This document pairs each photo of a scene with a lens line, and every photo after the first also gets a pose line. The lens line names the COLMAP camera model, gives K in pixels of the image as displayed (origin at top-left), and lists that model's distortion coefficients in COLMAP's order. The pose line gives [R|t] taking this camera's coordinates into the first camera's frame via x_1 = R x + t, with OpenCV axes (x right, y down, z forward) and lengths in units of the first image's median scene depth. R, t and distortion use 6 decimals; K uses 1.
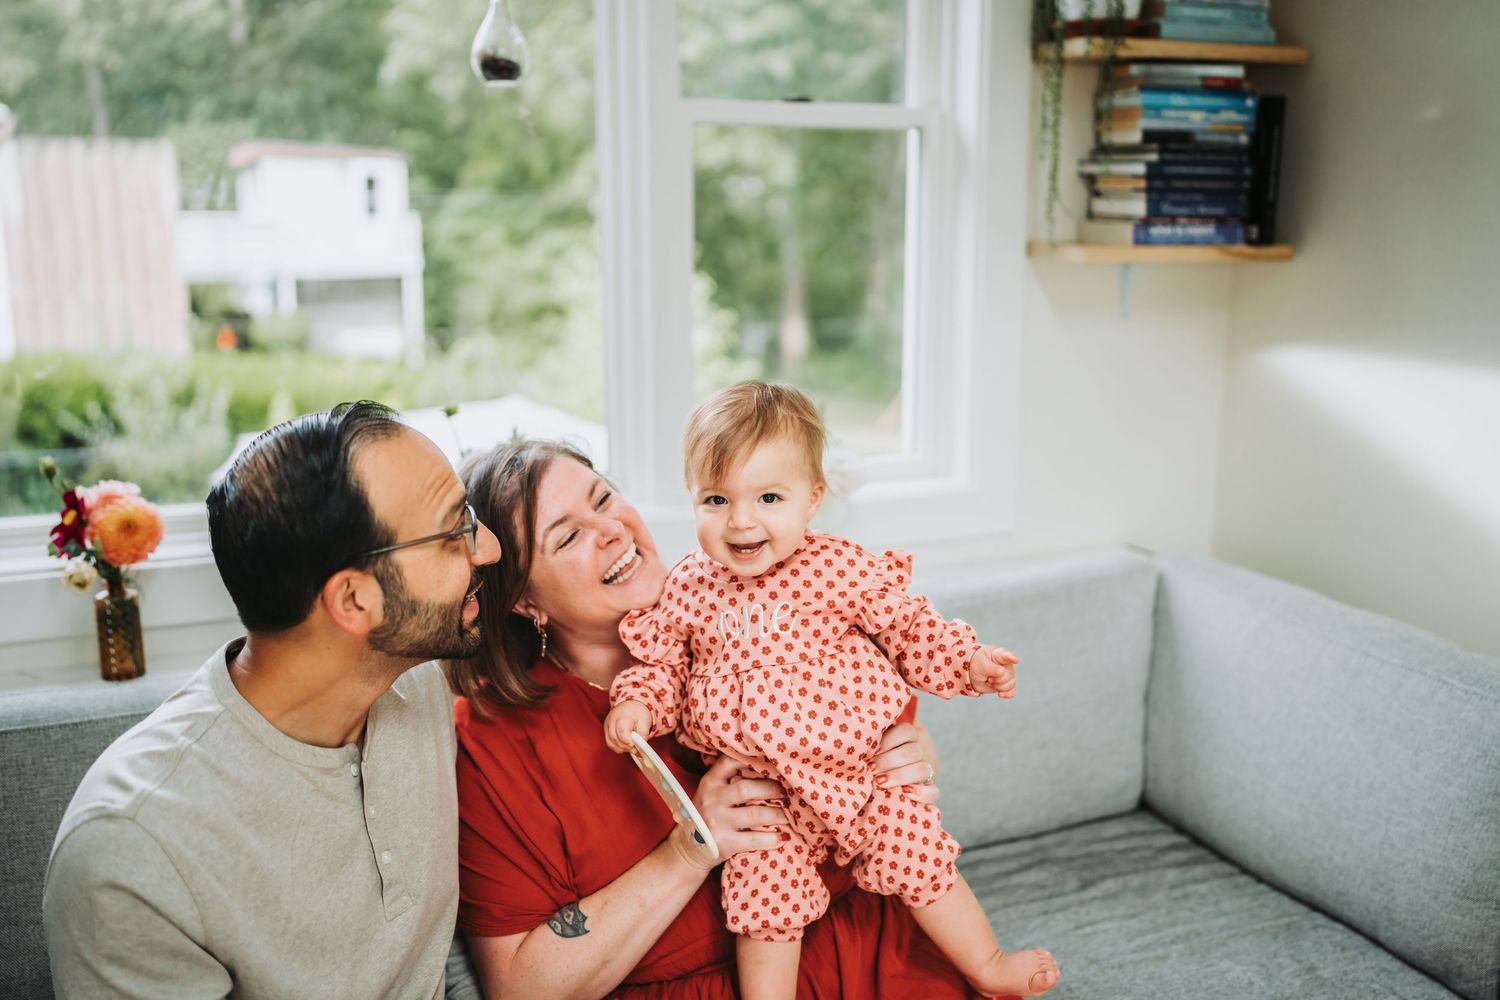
lens RADIAL K [[1431.7, 0, 757.1], [0, 1431.7, 535.6], [0, 0, 1]] dist [0.006261, 0.000000]
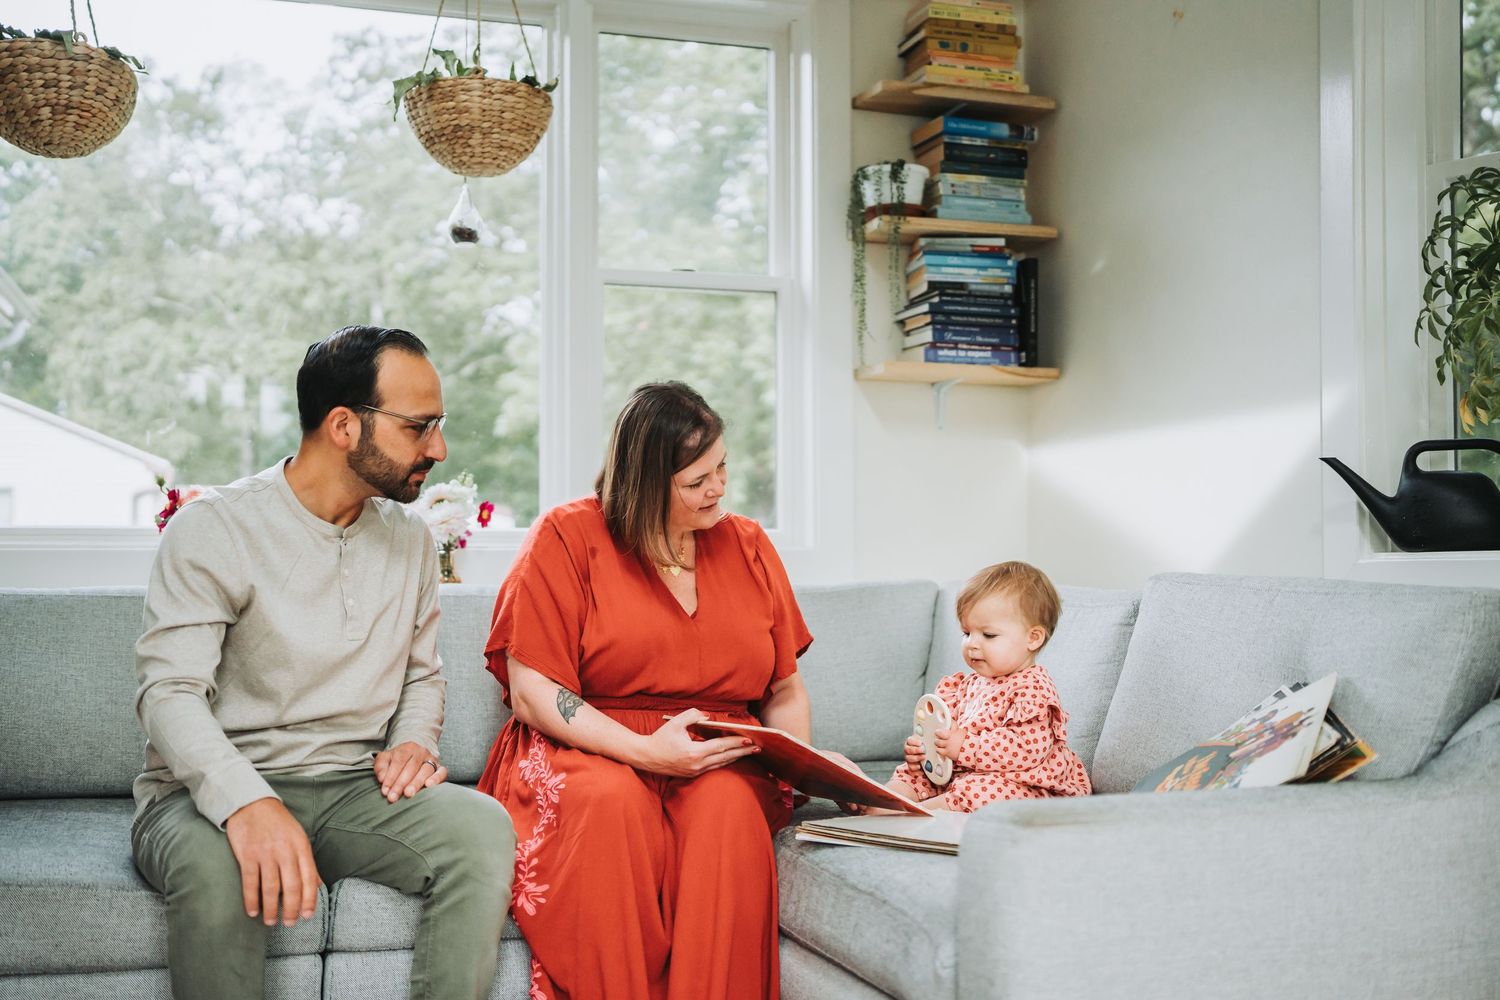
lens RADIAL K [[1431.7, 0, 710.2], [0, 1431.7, 594.5], [0, 0, 1]] dist [0.006261, 0.000000]
pose [[0.993140, -0.002711, -0.116904, 0.217635], [-0.020473, 0.980258, -0.196658, 0.288731], [0.115129, 0.197703, 0.973478, -0.313776]]
